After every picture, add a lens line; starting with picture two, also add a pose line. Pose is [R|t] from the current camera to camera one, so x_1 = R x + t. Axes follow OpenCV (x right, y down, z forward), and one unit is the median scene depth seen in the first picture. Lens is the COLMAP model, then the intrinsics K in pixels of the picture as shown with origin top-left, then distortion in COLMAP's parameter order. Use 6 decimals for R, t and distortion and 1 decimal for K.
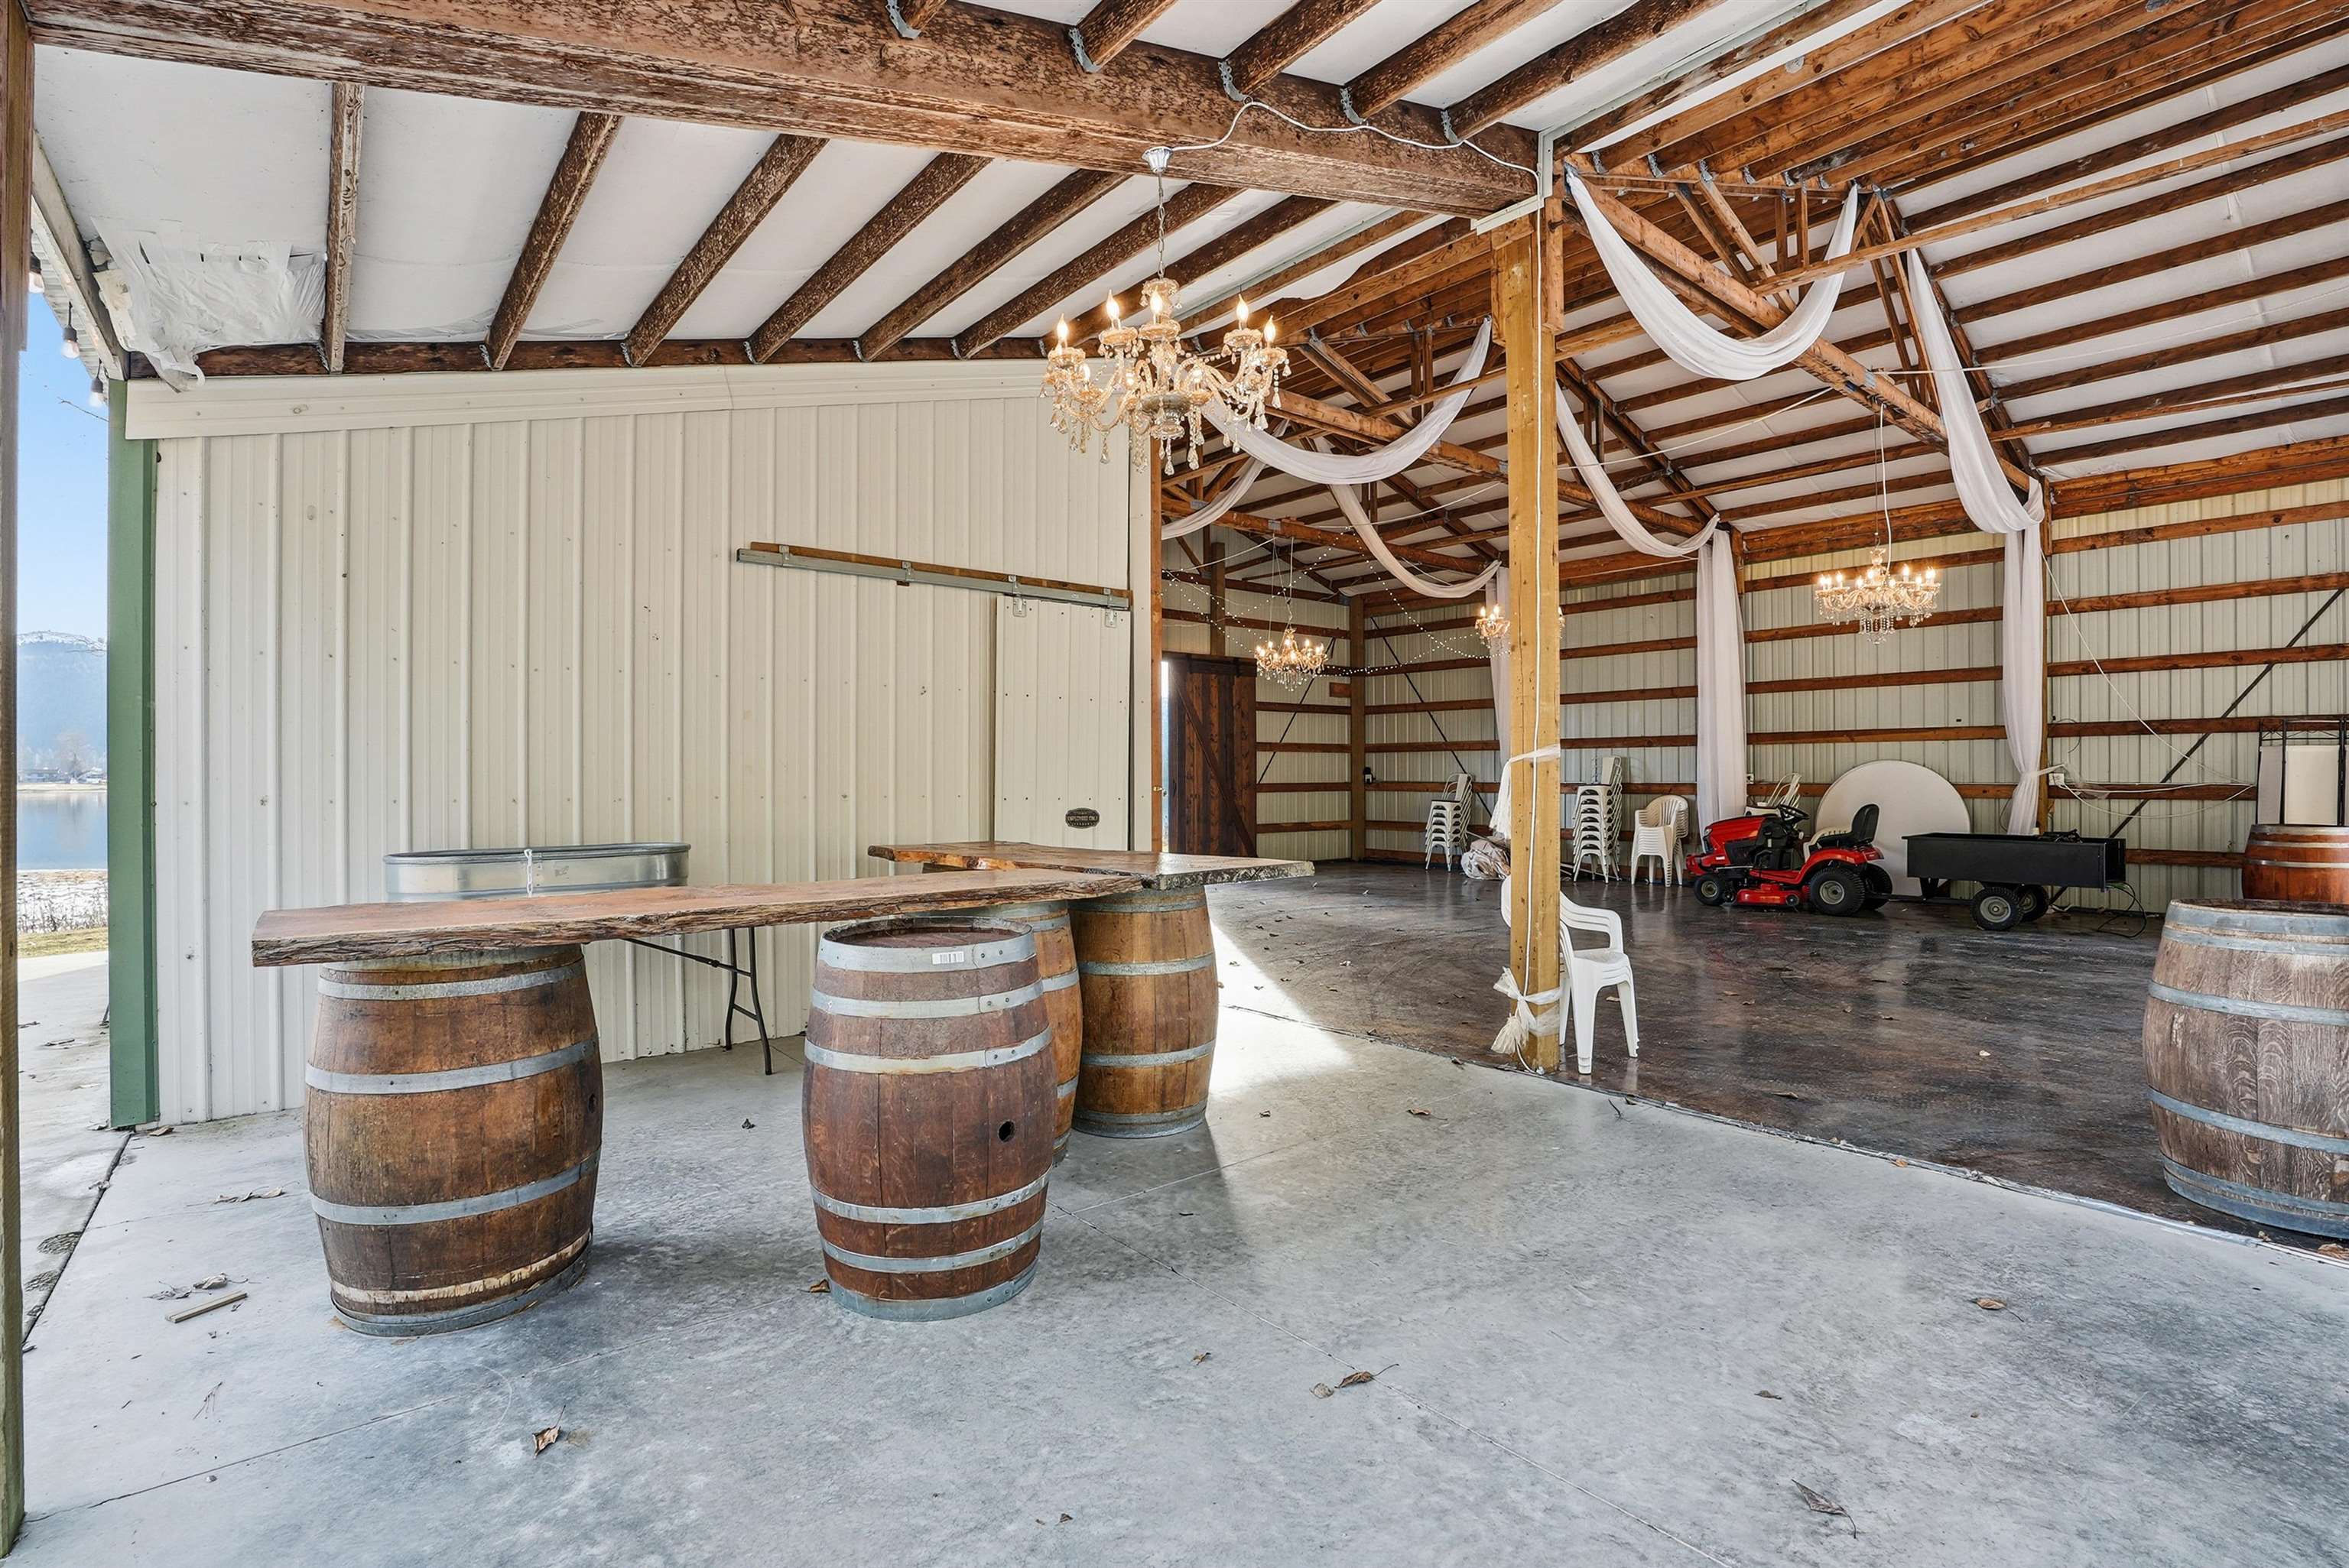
lens RADIAL K [[1096.8, 0, 1174.6], [0, 1096.8, 771.7], [0, 0, 1]] dist [-0.030633, 0.001987]
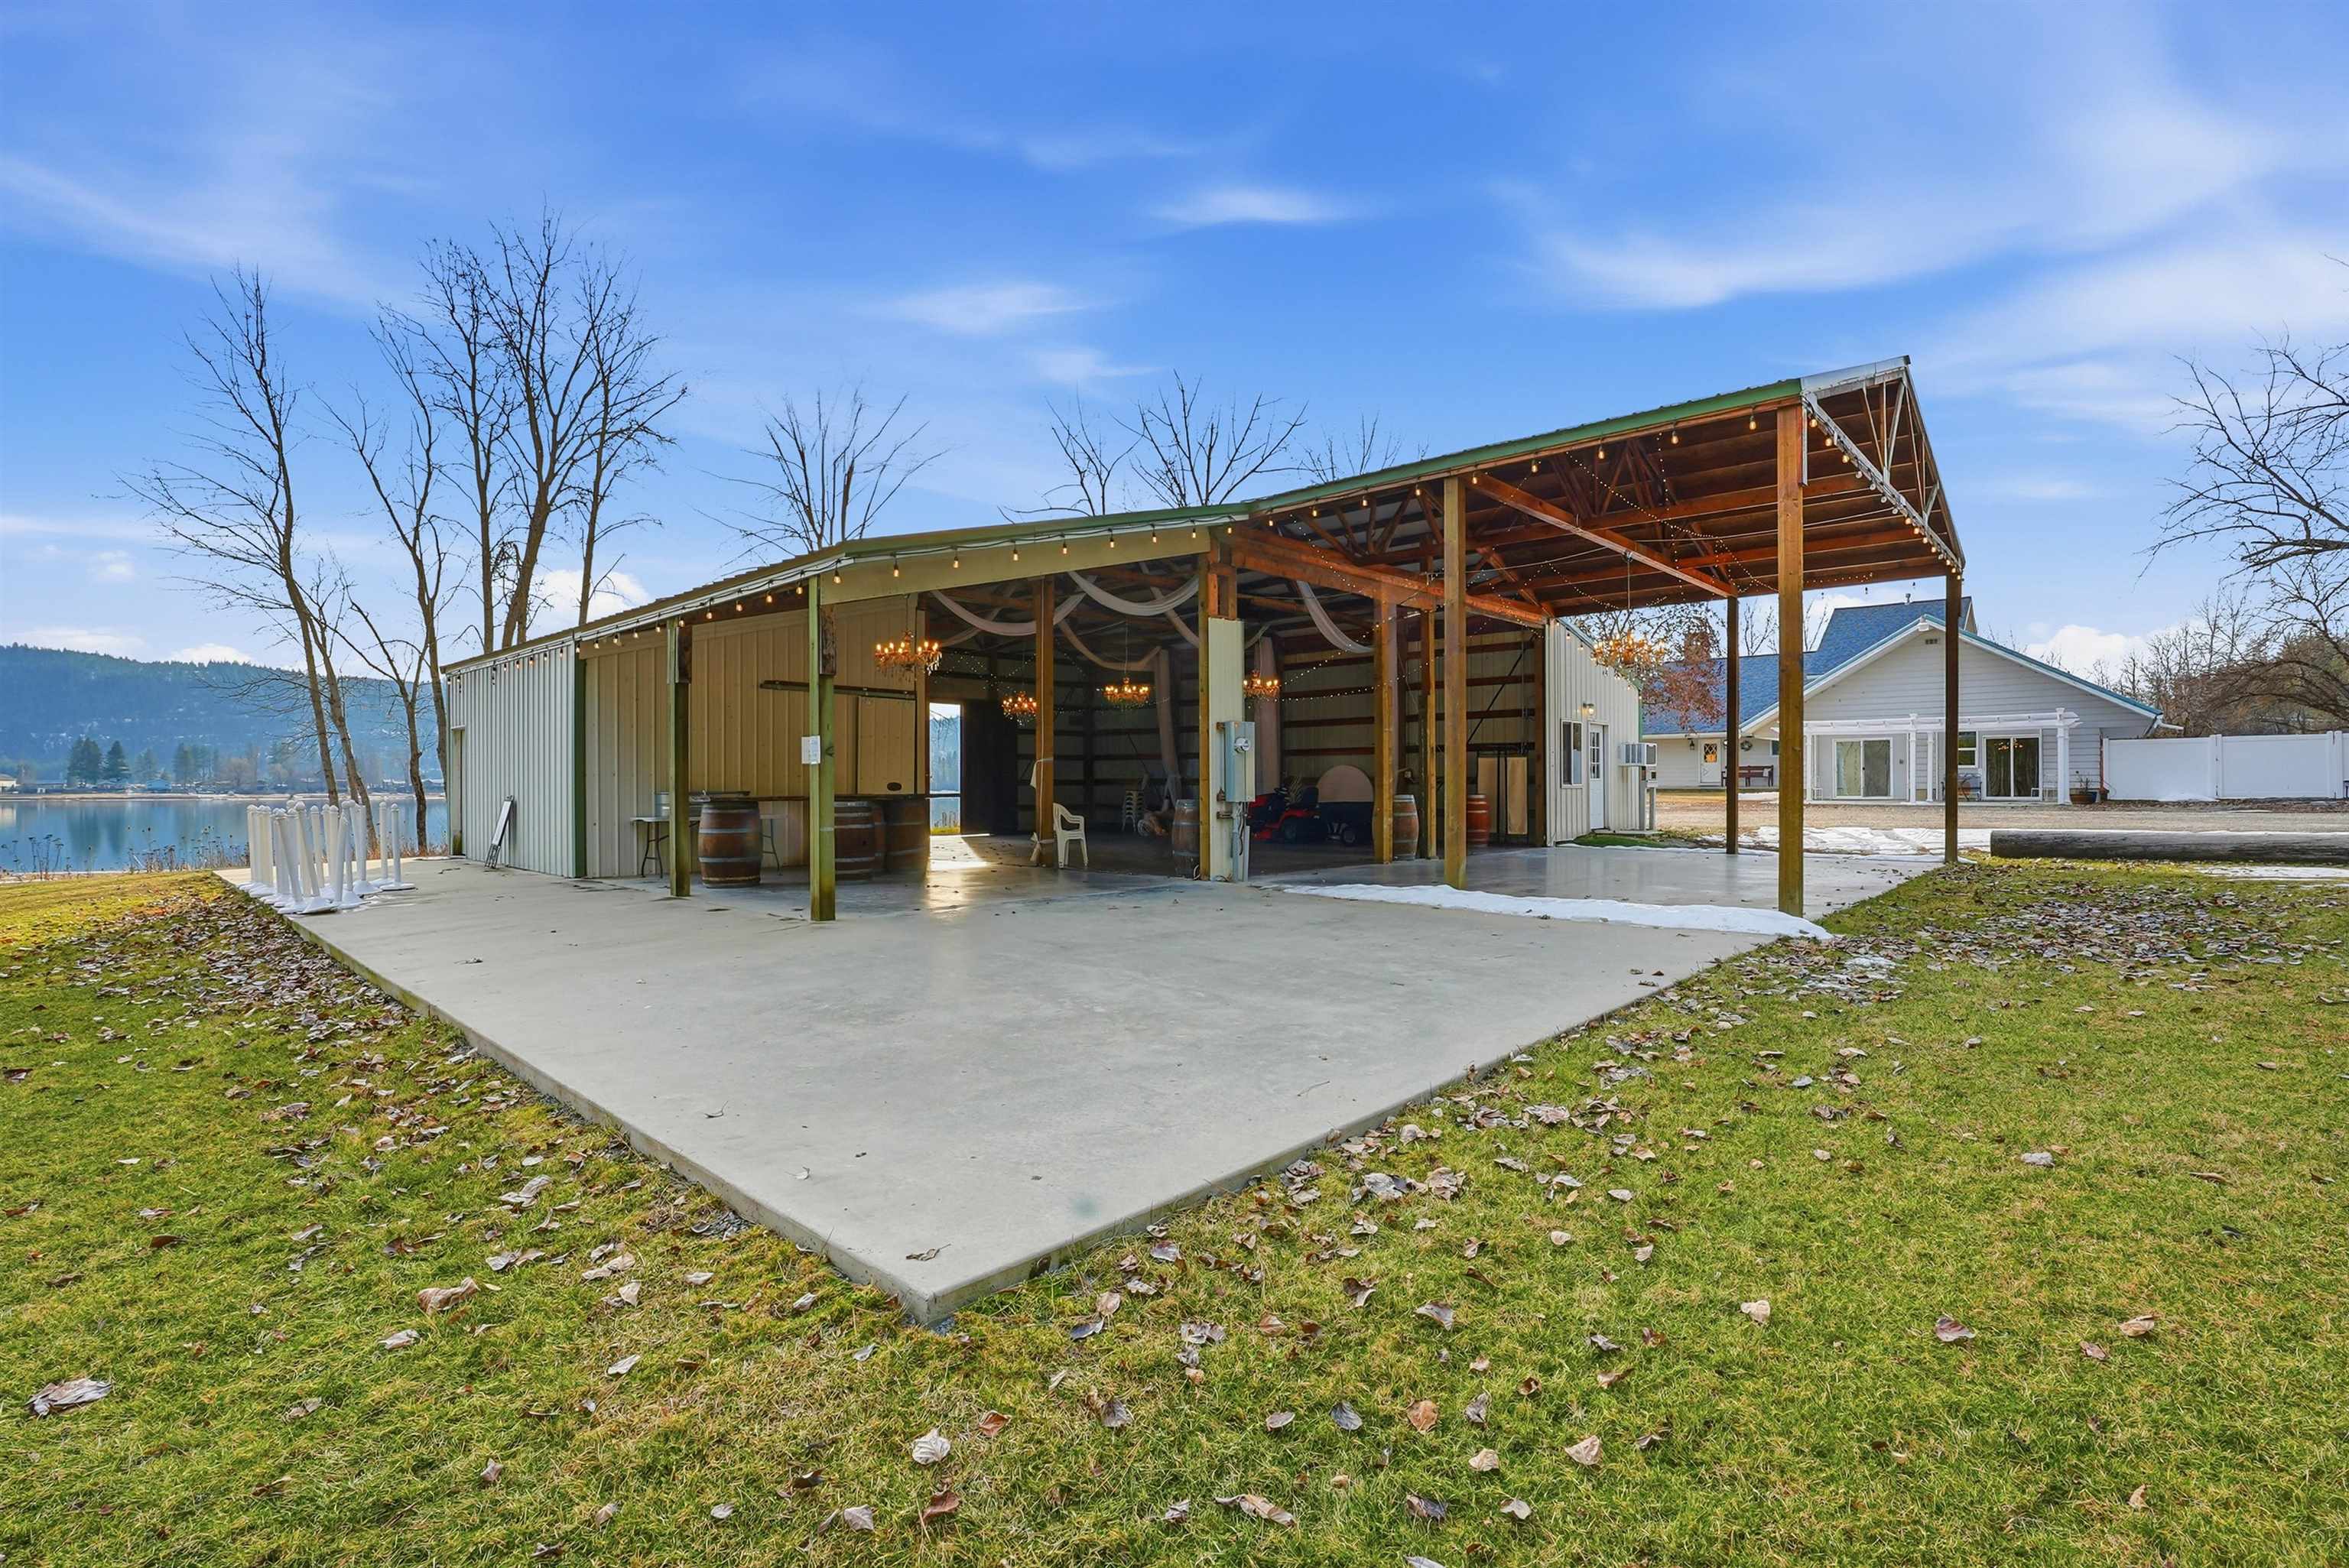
lens RADIAL K [[1096.8, 0, 1168.5], [0, 1096.8, 781.6], [0, 0, 1]] dist [-0.030633, 0.001987]
pose [[0.992070, 0.001045, 0.125686, 0.114985], [-0.001159, 0.999999, 0.000834, 0.015825], [-0.125685, -0.000973, 0.992070, -0.792932]]
